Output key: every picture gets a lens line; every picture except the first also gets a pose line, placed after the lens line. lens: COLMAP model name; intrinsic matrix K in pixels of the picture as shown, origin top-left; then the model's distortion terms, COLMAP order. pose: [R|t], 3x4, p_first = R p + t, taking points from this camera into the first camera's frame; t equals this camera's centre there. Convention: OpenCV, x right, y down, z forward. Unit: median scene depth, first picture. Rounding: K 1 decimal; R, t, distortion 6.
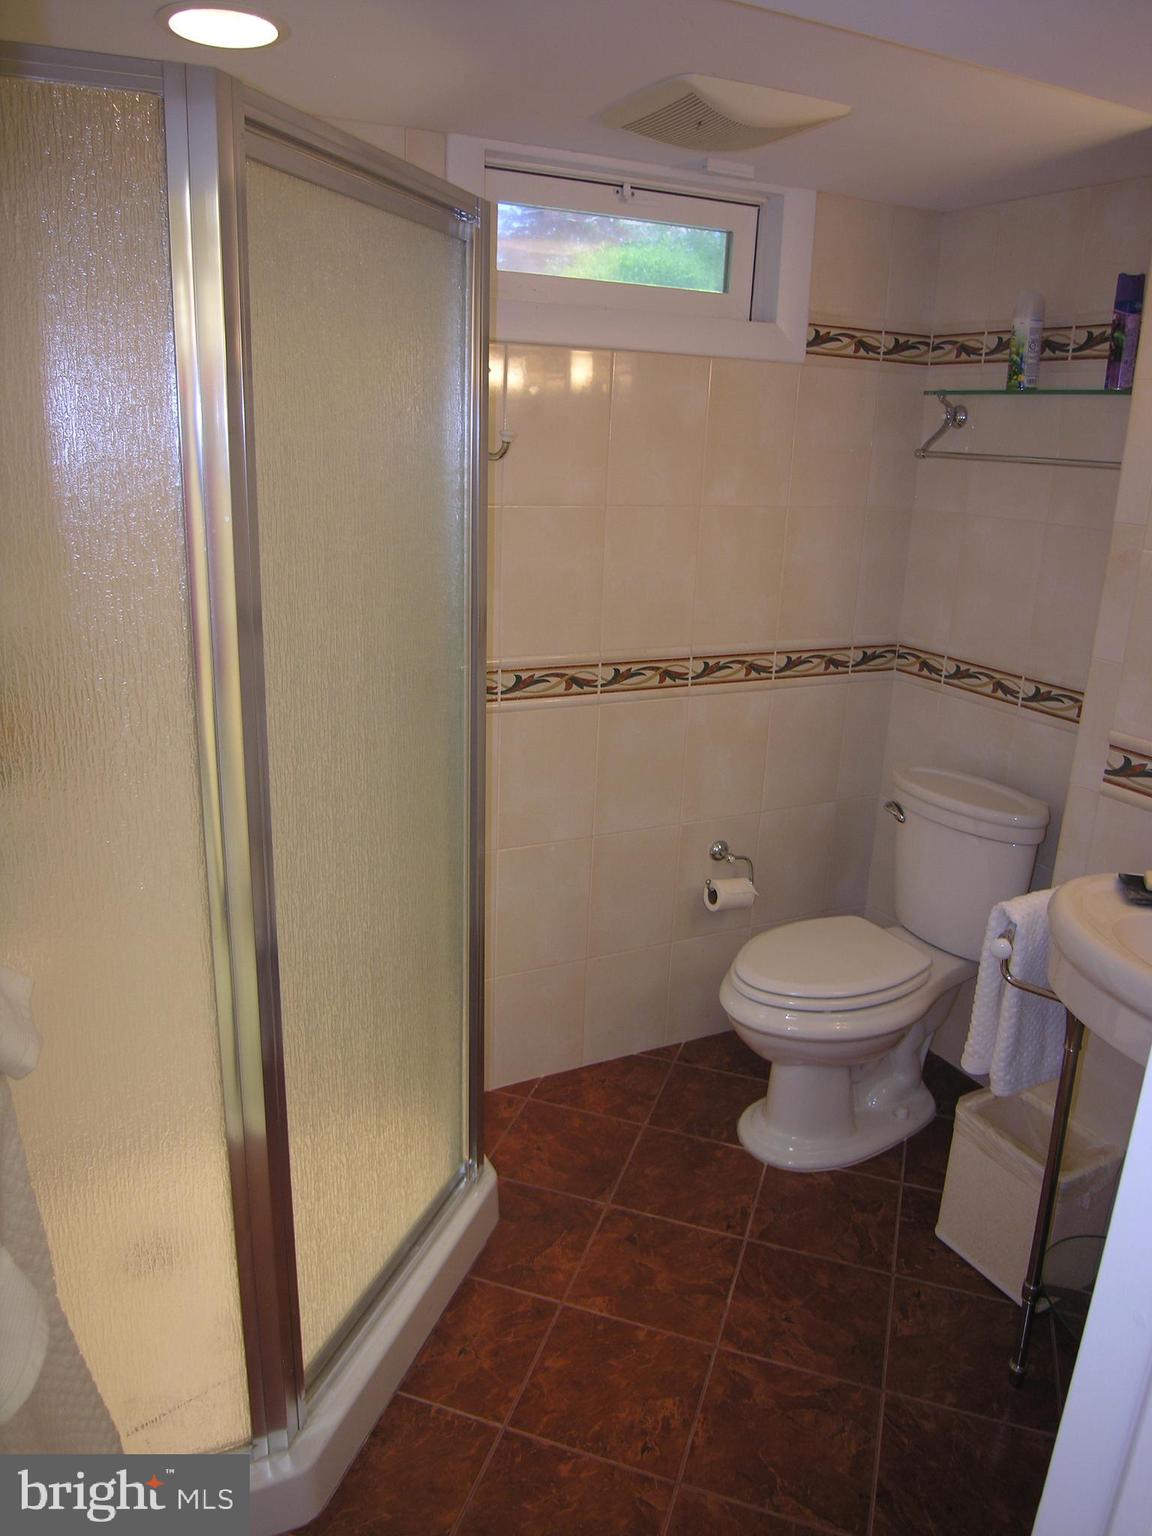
lens RADIAL K [[1096.6, 0, 564.1], [0, 1096.6, 771.1], [0, 0, 1]] dist [-0.061812, 0.008239]
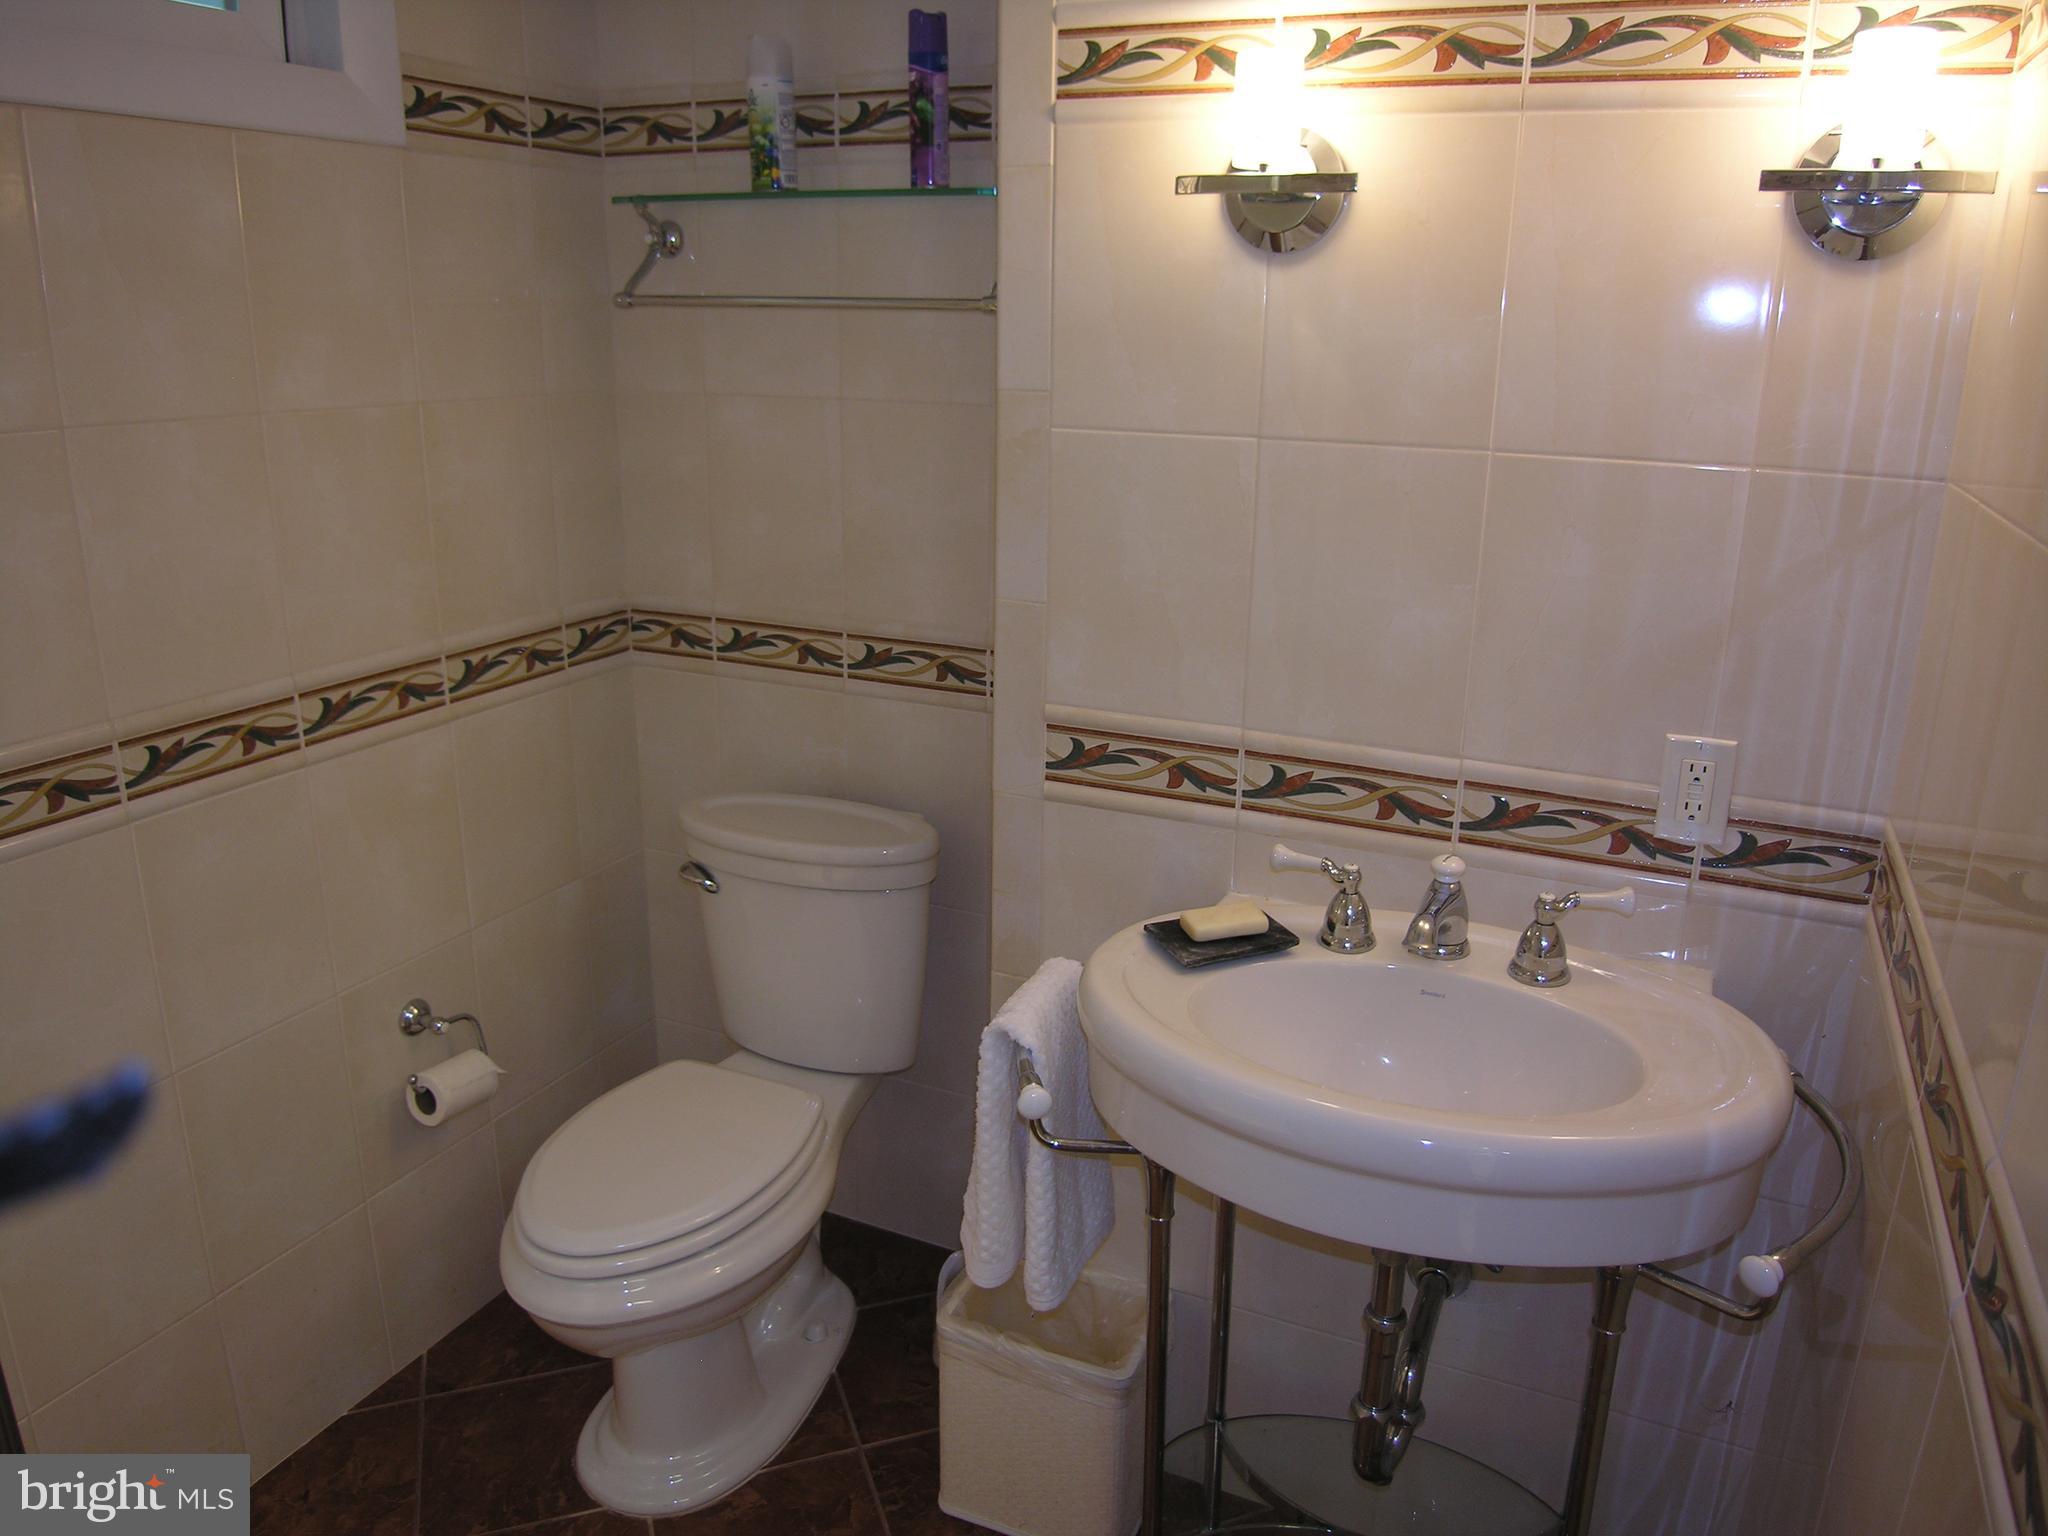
lens RADIAL K [[1462.1, 0, 1034.2], [0, 1462.1, 750.2], [0, 0, 1]] dist [-0.061812, 0.008239]
pose [[0.776749, -0.200700, 0.596976, -0.029696], [0.196102, 0.977819, 0.073581, -0.059640], [-0.598502, 0.059914, 0.798878, 0.226050]]
